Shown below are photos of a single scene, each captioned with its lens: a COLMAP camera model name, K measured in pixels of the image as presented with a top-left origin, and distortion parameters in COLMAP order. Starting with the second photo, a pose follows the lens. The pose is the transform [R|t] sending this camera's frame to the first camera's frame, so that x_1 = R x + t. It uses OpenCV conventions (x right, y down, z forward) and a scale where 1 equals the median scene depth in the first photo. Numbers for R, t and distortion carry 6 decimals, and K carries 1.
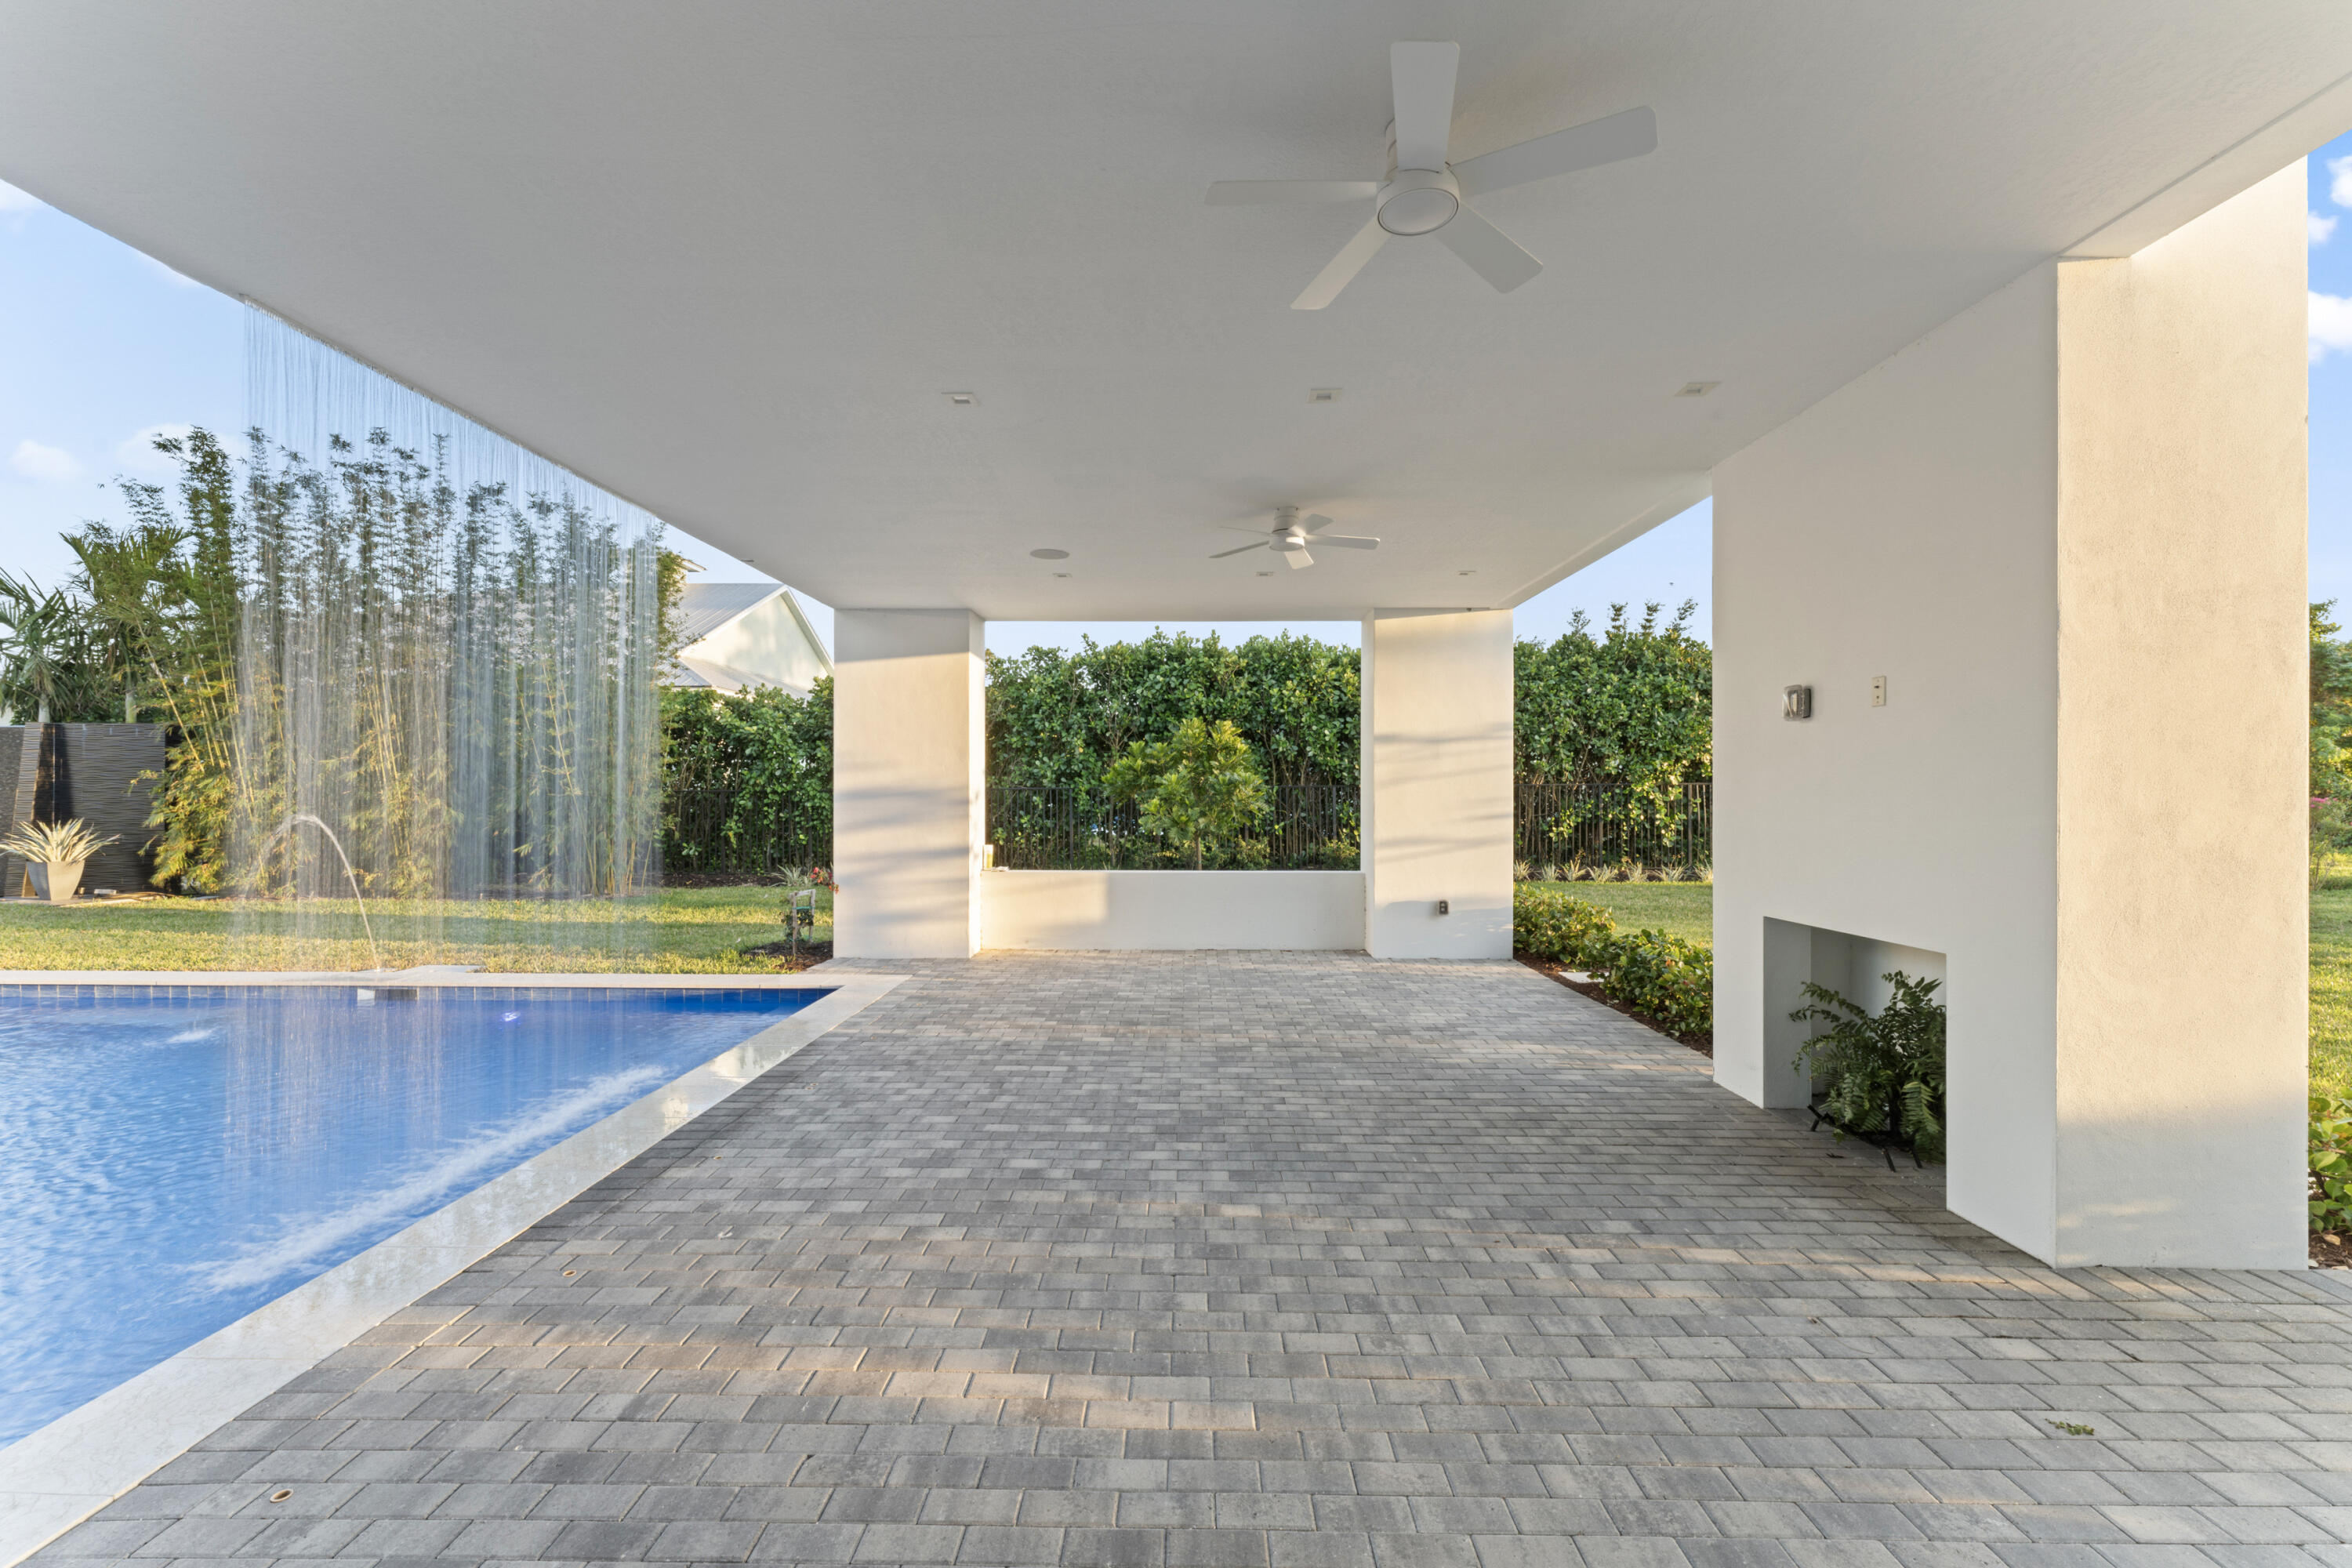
lens RADIAL K [[954.1, 0, 1176.0], [0, 954.1, 784.0], [0, 0, 1]] dist [0.000029, 0.000002]
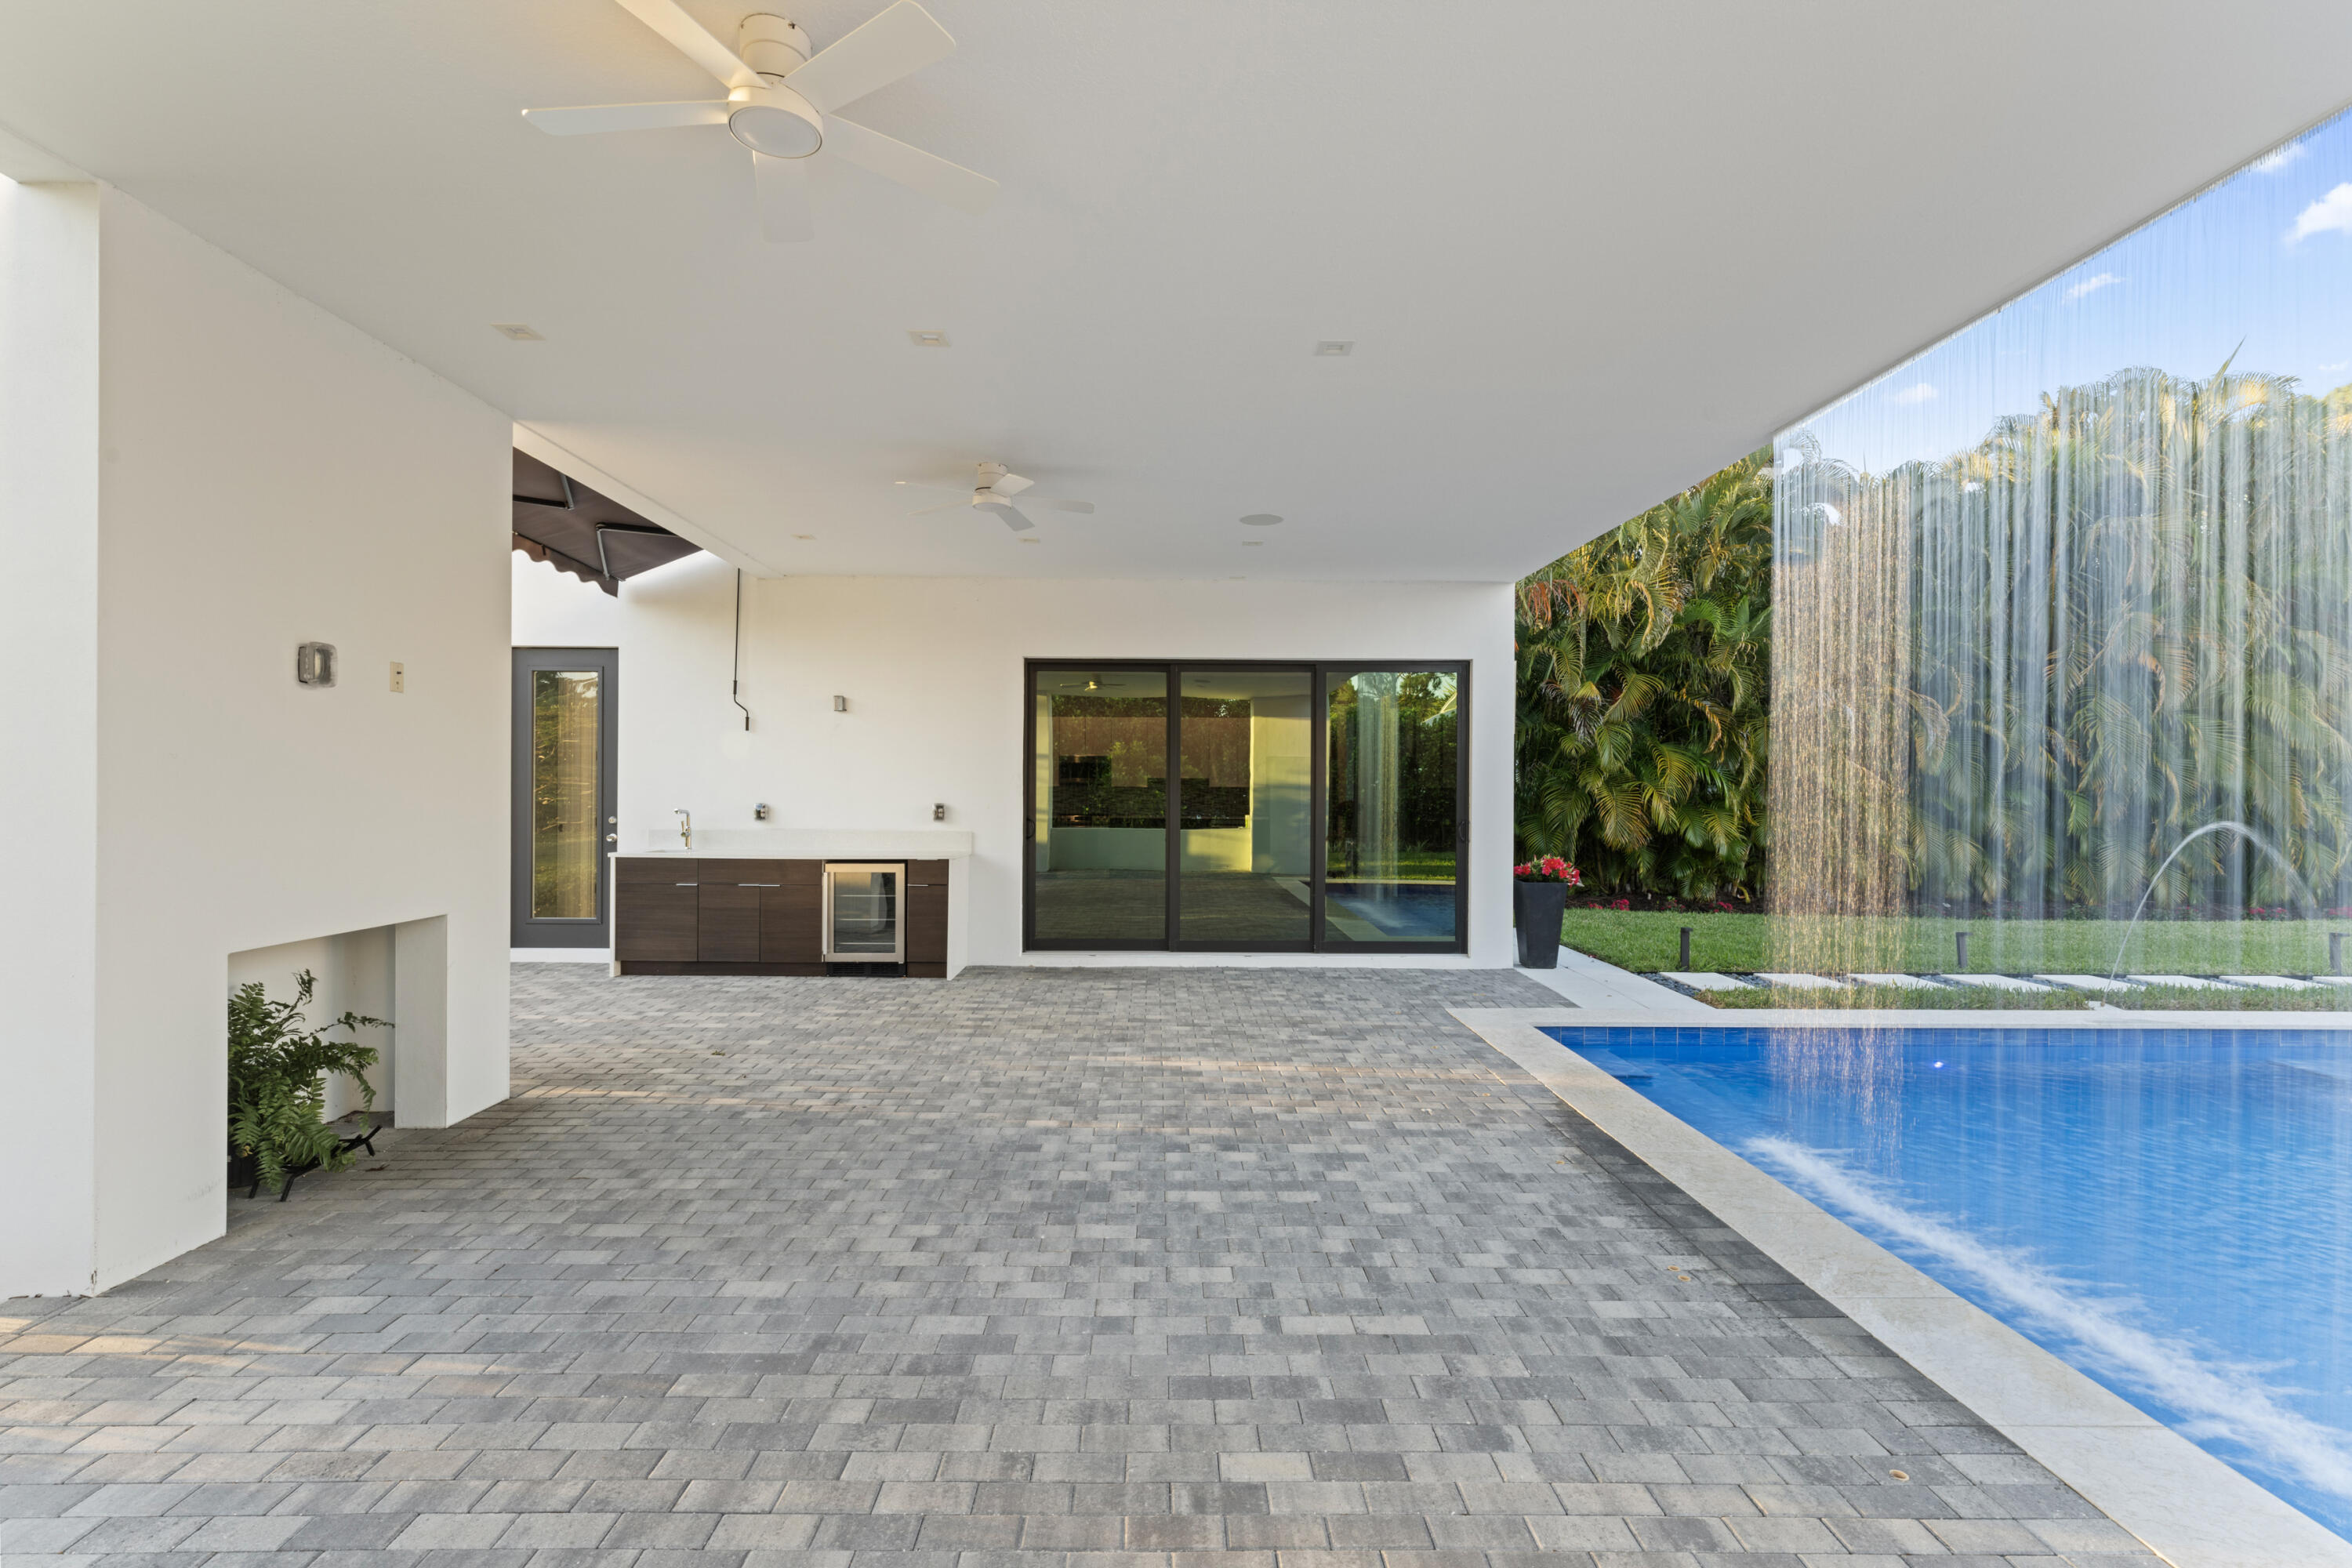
lens RADIAL K [[1086.5, 0, 1176.0], [0, 1086.5, 784.0], [0, 0, 1]] dist [0.000008, 0.000005]
pose [[-0.999412, -0.008891, -0.033107, -0.043779], [-0.008378, 0.999844, -0.015578, 0.023664], [0.033241, -0.015291, -0.999330, 1.942600]]
